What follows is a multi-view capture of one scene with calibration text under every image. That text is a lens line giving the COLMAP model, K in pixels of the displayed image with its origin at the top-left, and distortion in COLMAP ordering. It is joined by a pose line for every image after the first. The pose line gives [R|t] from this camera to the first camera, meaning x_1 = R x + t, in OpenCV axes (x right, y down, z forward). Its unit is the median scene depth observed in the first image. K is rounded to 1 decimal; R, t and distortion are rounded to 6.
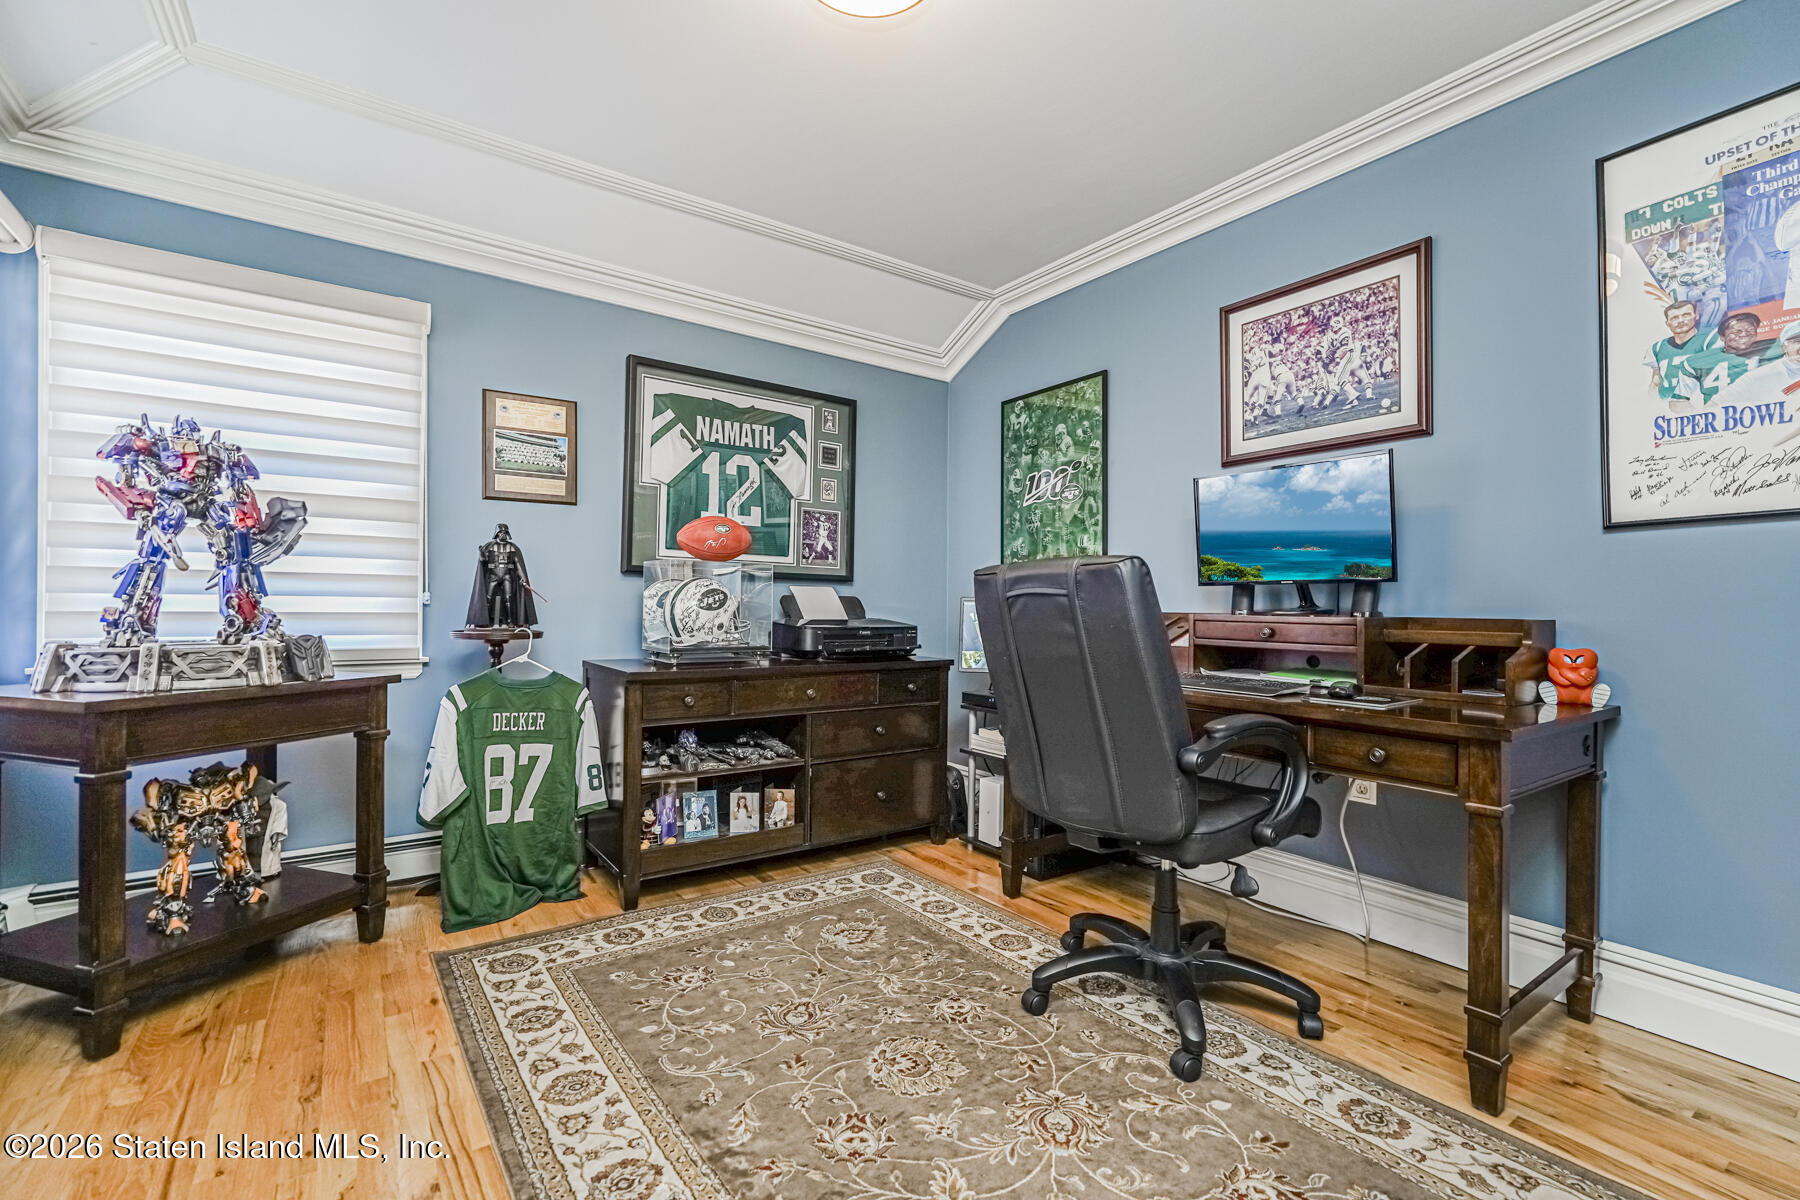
lens RADIAL K [[802.6, 0, 896.1], [0, 802.6, 596.5], [0, 0, 1]] dist [-0.015815, 0.007969]
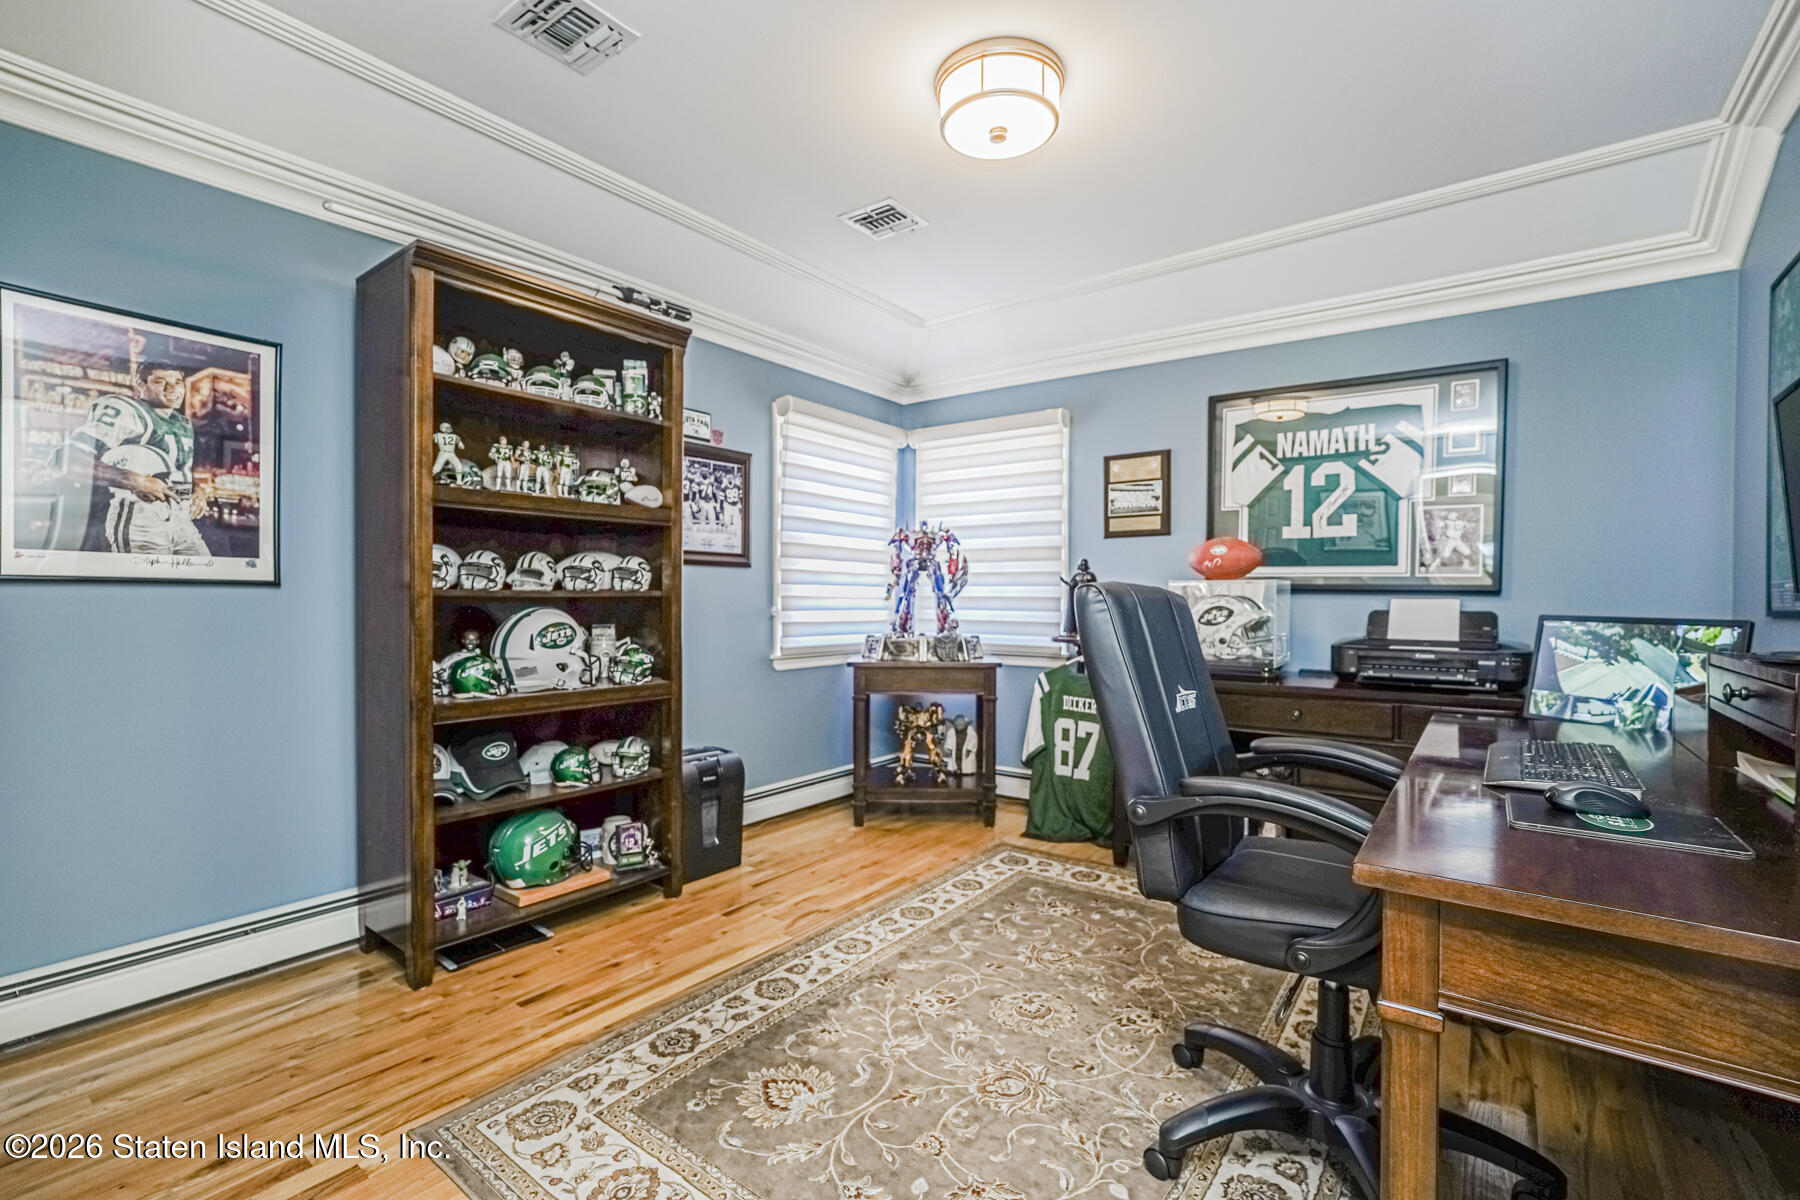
lens RADIAL K [[802.6, 0, 889.7], [0, 802.6, 602.5], [0, 0, 1]] dist [-0.015815, 0.007969]
pose [[0.280024, -0.000987, -0.959992, 0.721182], [0.009333, 0.999955, 0.001695, -0.022006], [0.959948, -0.009435, 0.280021, 0.295022]]
